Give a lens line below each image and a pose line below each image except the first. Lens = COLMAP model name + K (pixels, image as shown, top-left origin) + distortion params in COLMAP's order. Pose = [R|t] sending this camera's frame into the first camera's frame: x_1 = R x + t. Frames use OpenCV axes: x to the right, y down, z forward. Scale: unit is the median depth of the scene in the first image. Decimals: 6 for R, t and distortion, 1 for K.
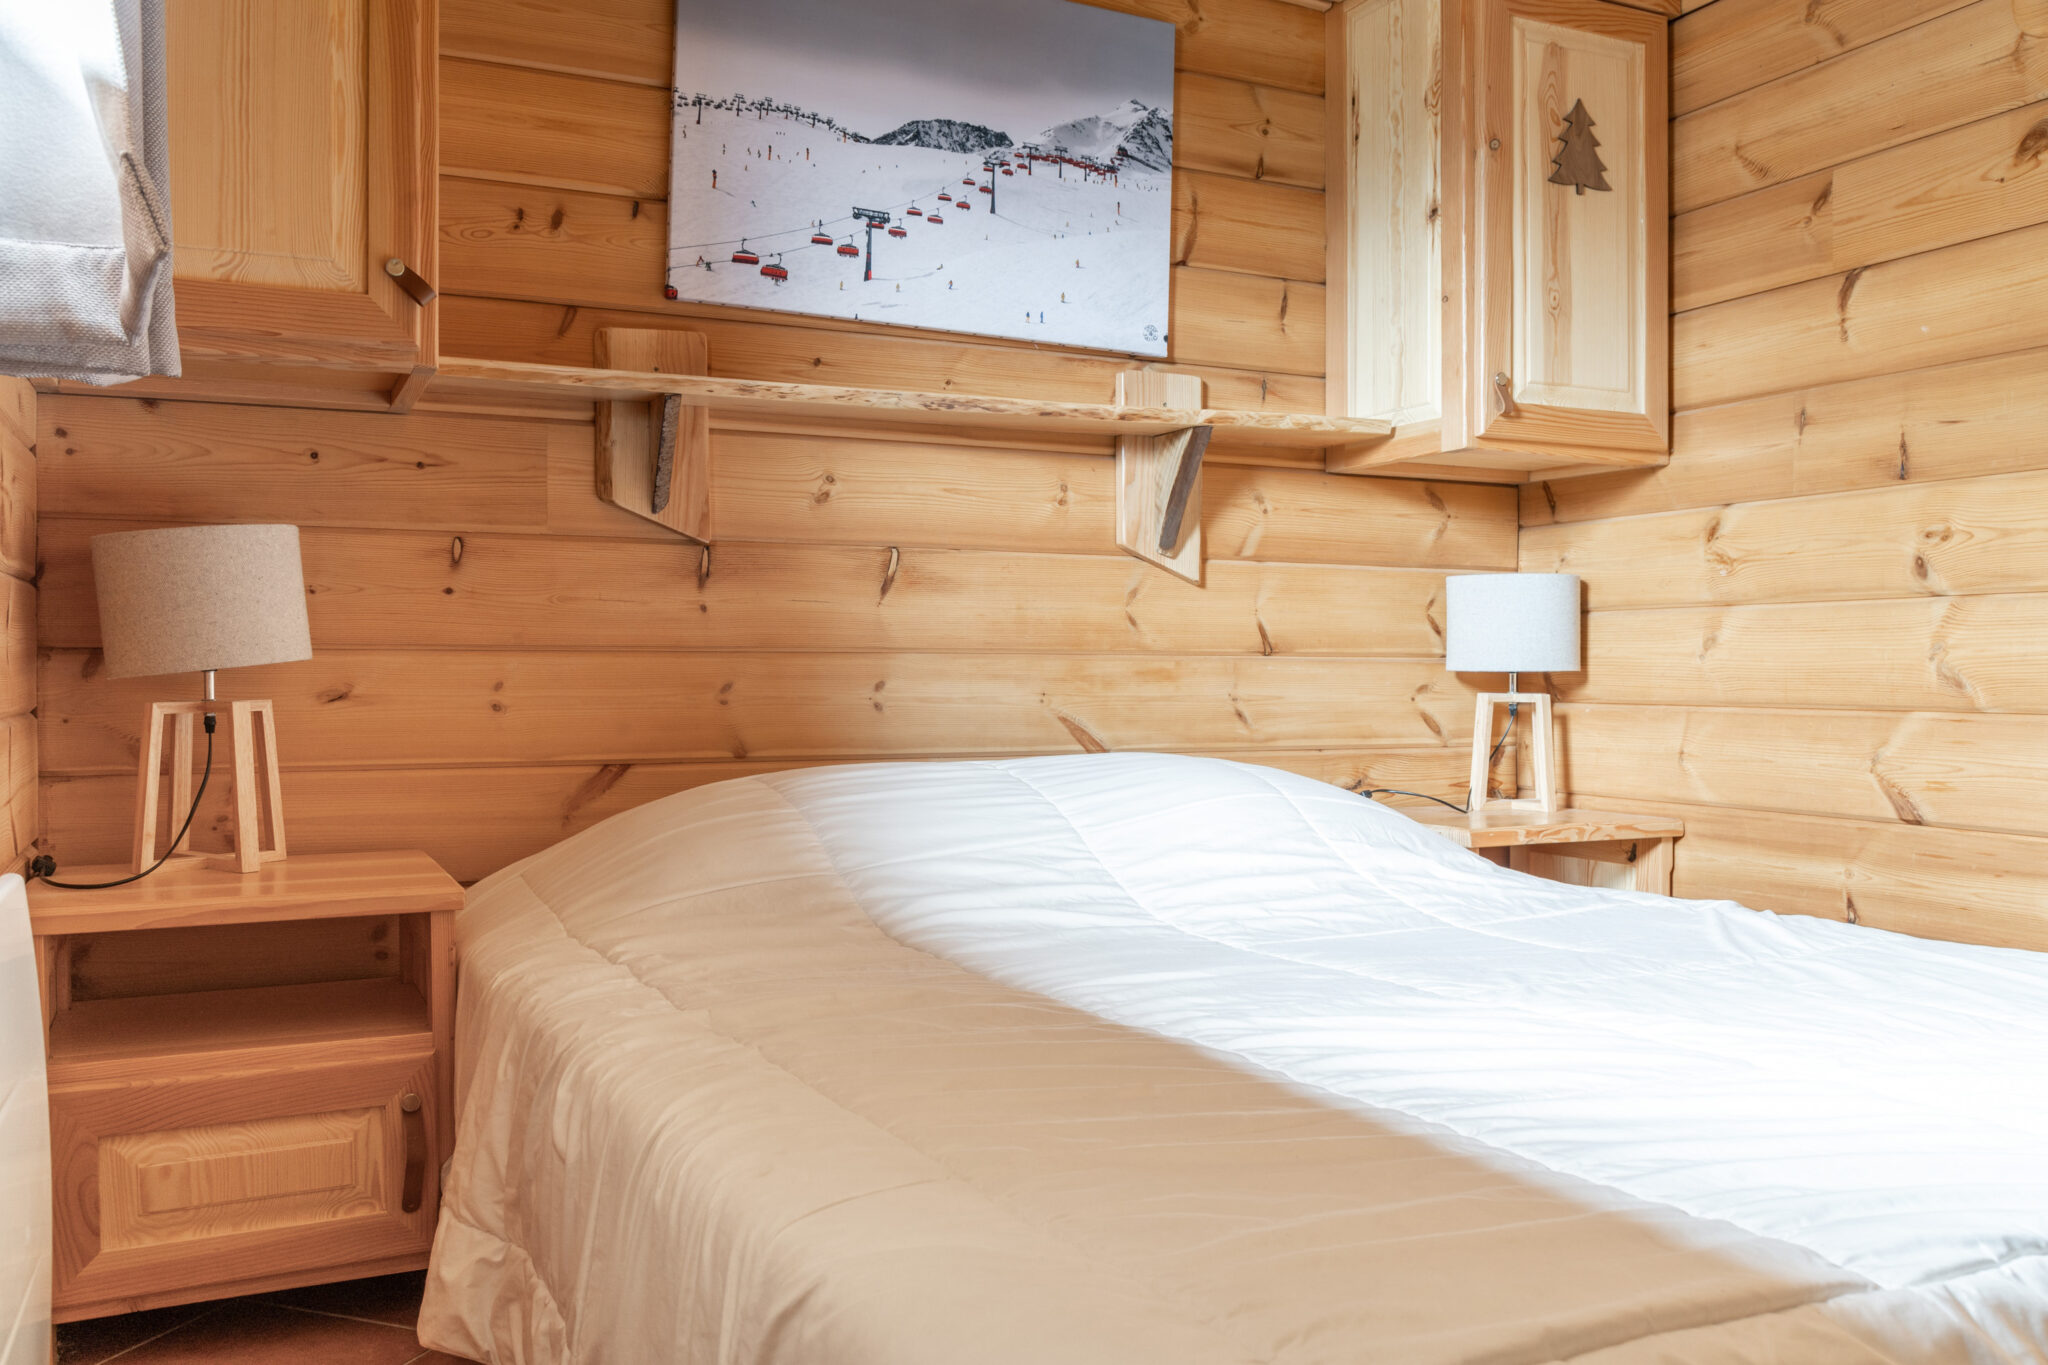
lens RADIAL K [[1678.4, 0, 1027.0], [0, 1678.4, 714.5], [0, 0, 1]] dist [-0.050218, 0.002528]
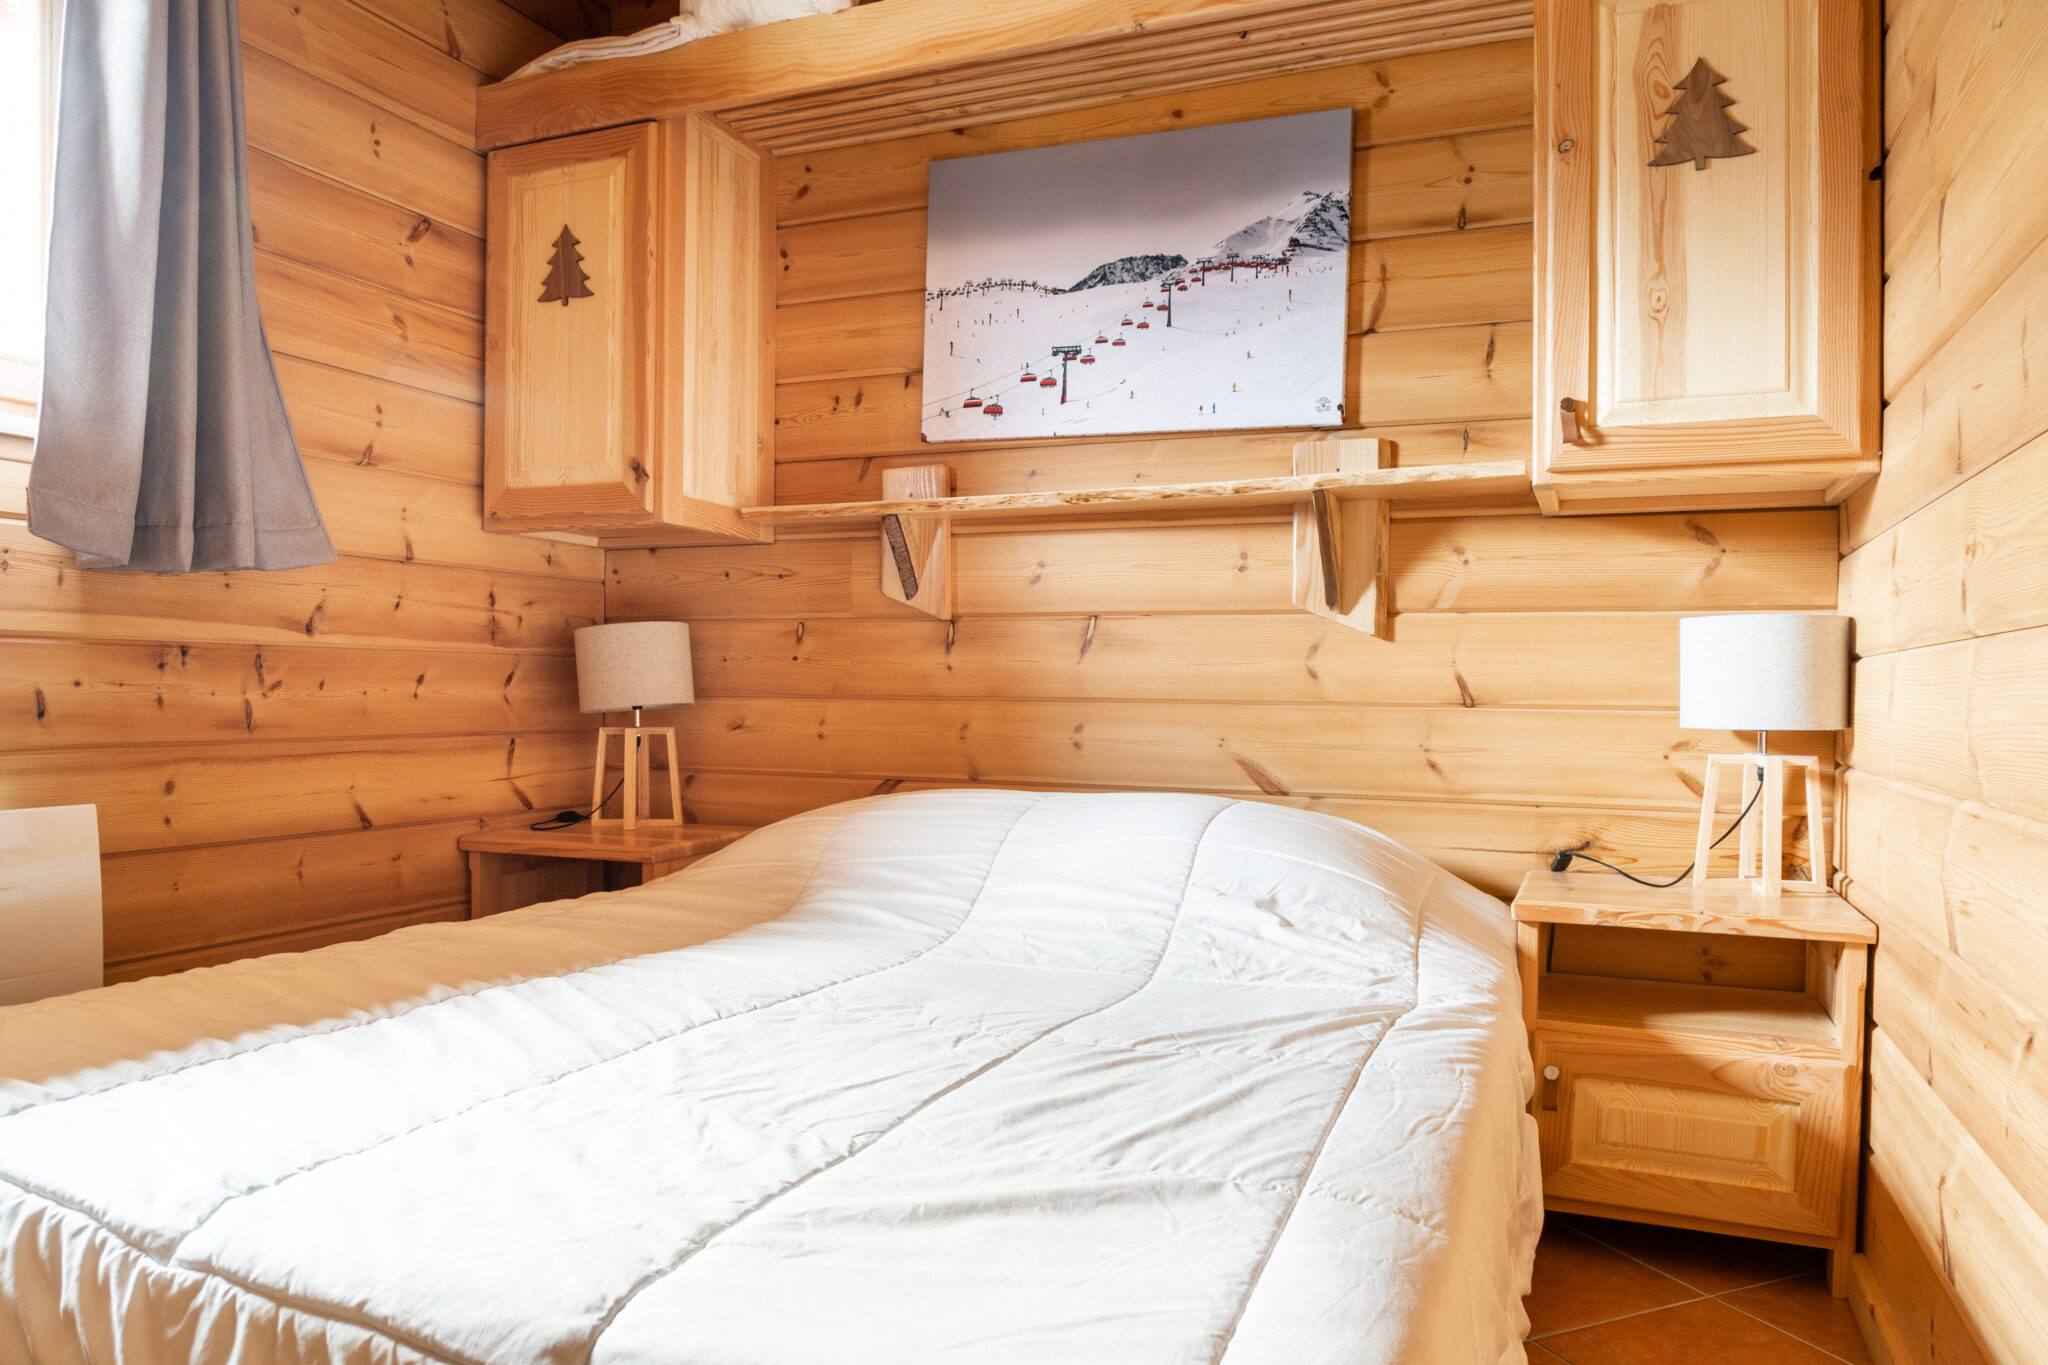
lens RADIAL K [[1418.1, 0, 1033.4], [0, 1418.1, 726.9], [0, 0, 1]] dist [-0.034309, -0.003039]
pose [[0.654115, 0.023634, -0.756026, 0.661389], [-0.030216, 0.999530, 0.005104, -0.021814], [0.755791, 0.019505, 0.654522, 0.281719]]
